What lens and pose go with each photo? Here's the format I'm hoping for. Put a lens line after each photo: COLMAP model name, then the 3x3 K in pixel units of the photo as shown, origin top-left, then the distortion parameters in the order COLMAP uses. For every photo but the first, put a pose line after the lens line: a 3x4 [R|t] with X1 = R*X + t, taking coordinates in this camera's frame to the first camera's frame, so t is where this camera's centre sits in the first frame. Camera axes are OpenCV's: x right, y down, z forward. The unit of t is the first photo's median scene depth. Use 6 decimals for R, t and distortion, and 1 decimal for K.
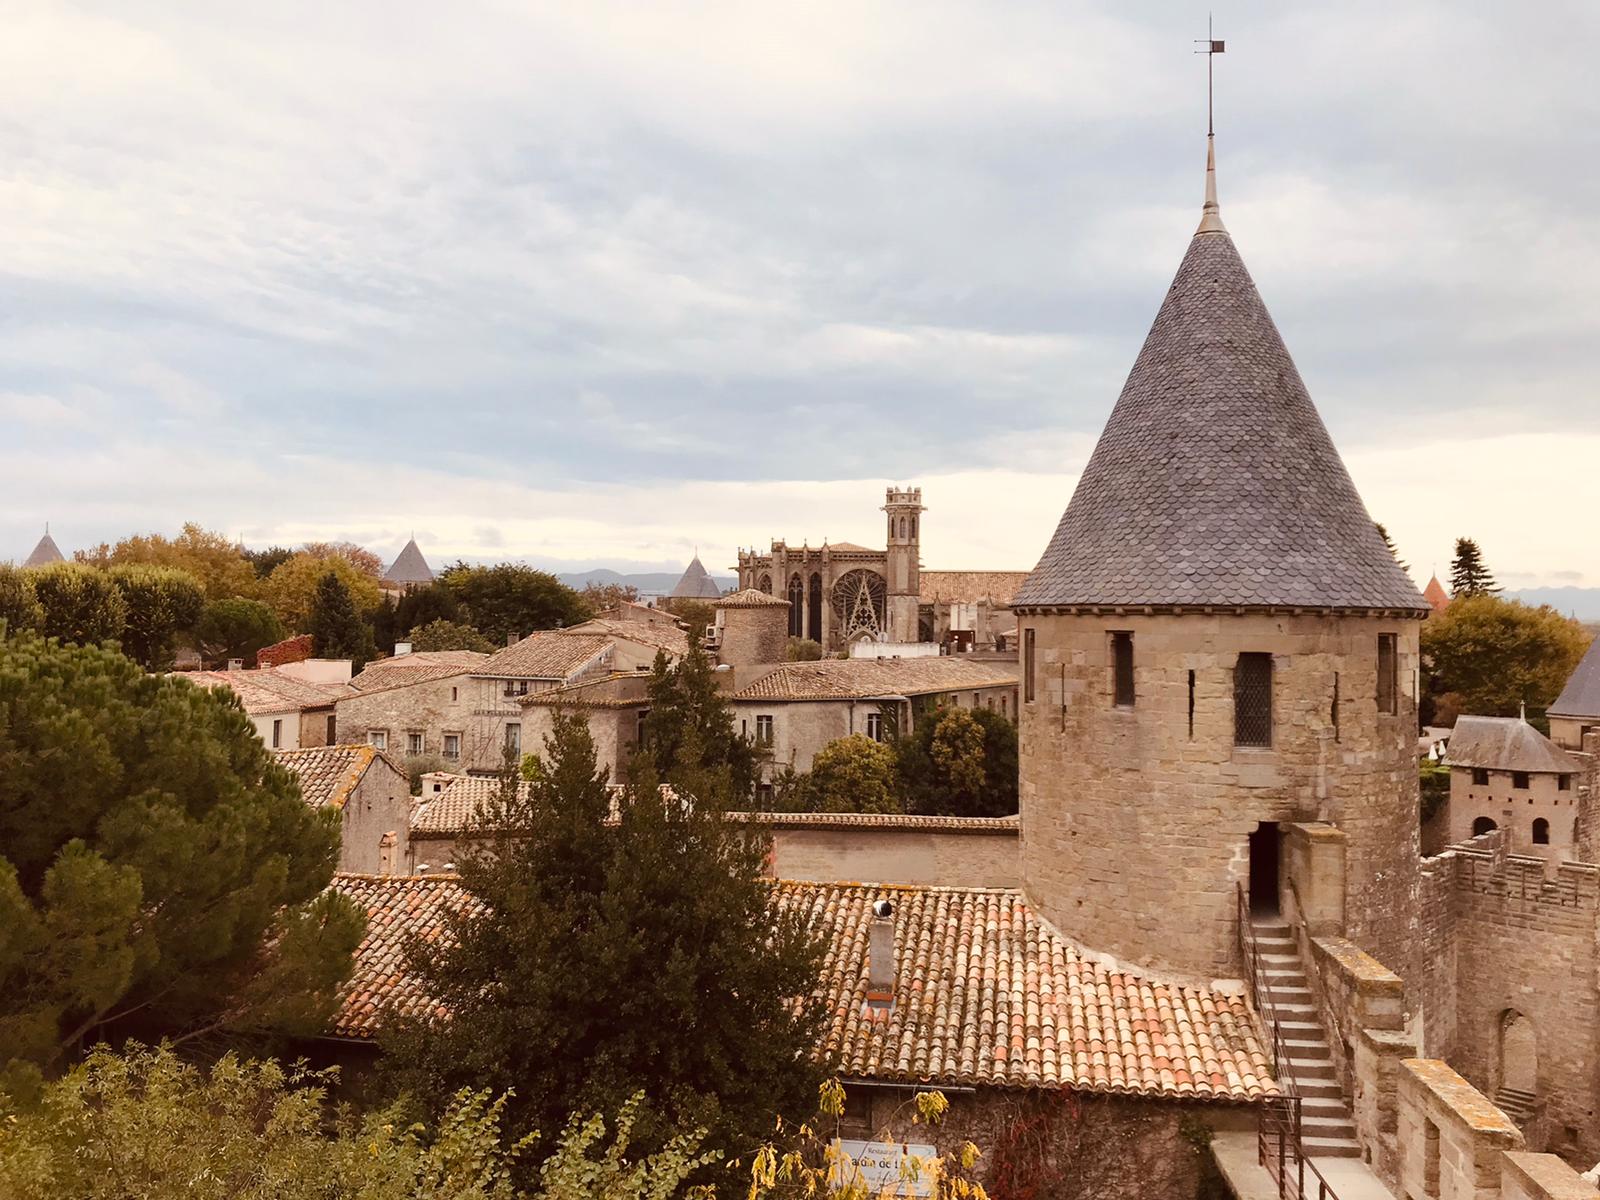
lens RADIAL K [[1304.2, 0, 790.6], [0, 1304.2, 574.8], [0, 0, 1]] dist [0.001951, 0.001430]
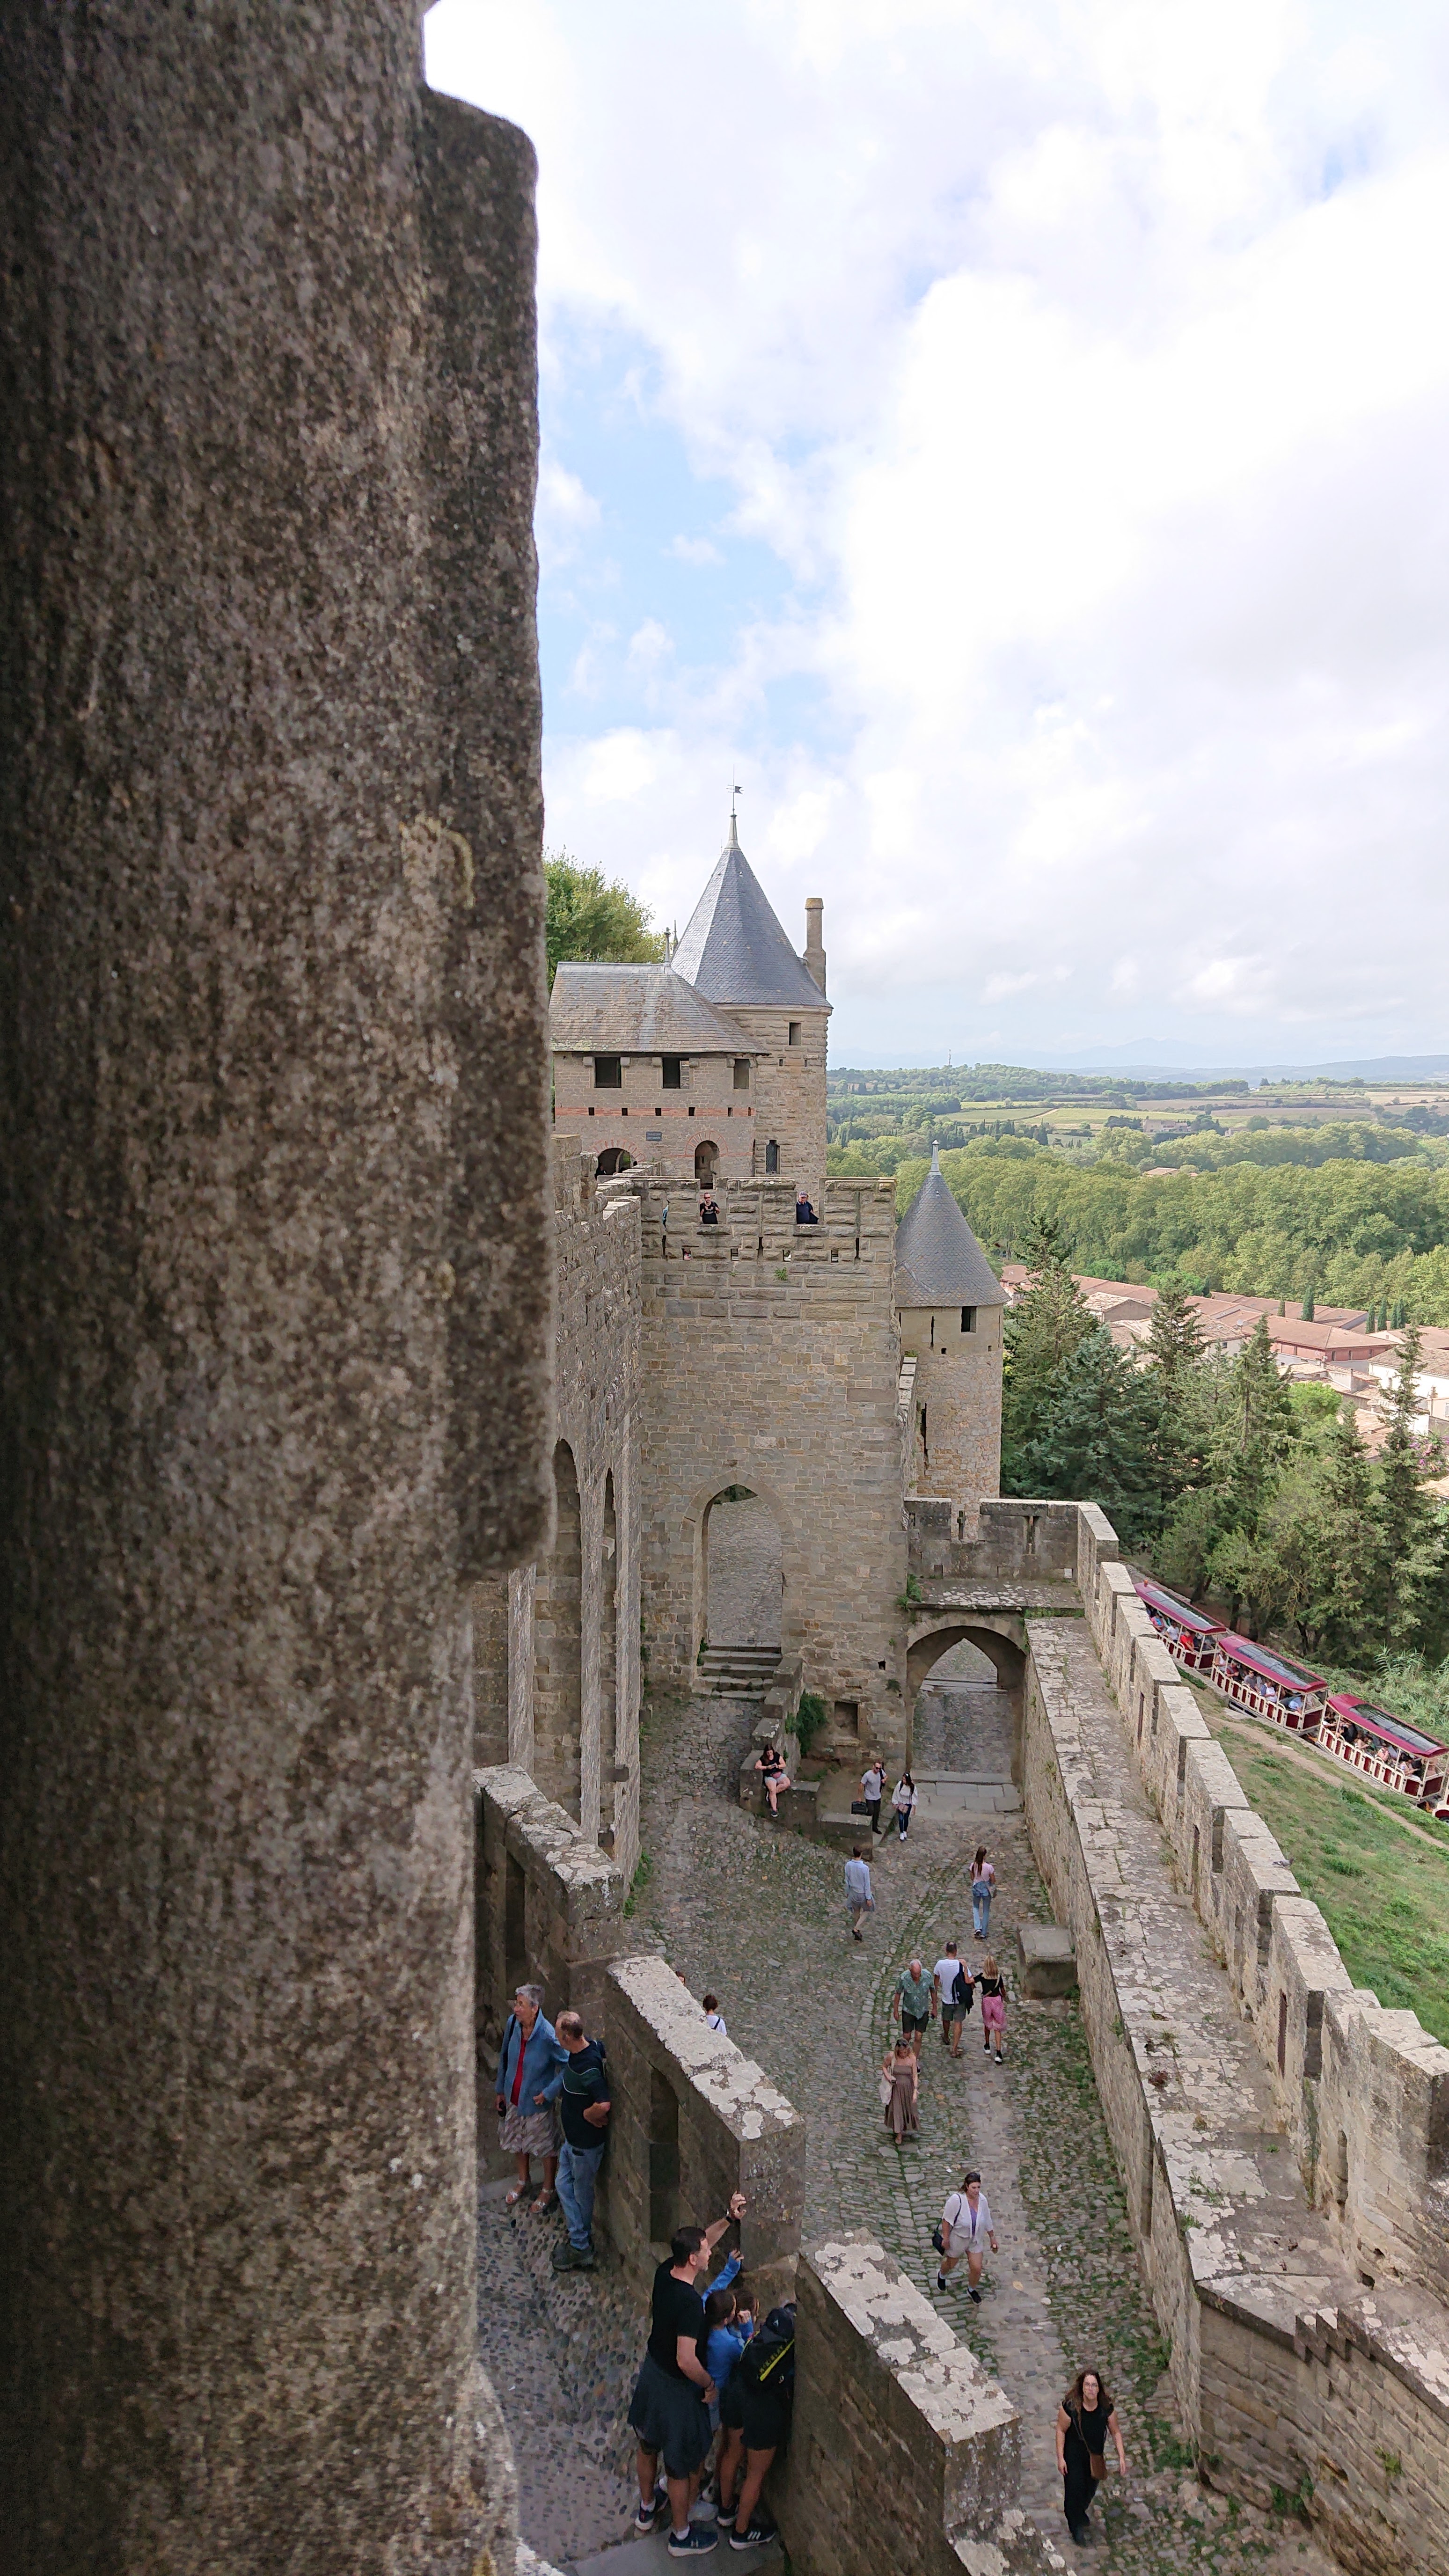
lens RADIAL K [[1707.5, 0, 724.5], [0, 1707.5, 1288.0], [0, 0, 1]] dist [0.174652, -0.078743]
pose [[0.778899, -0.085707, 0.621265, 0.463208], [-0.012614, 0.988276, 0.152154, 0.468464], [-0.627022, -0.126349, 0.768686, 1.504015]]
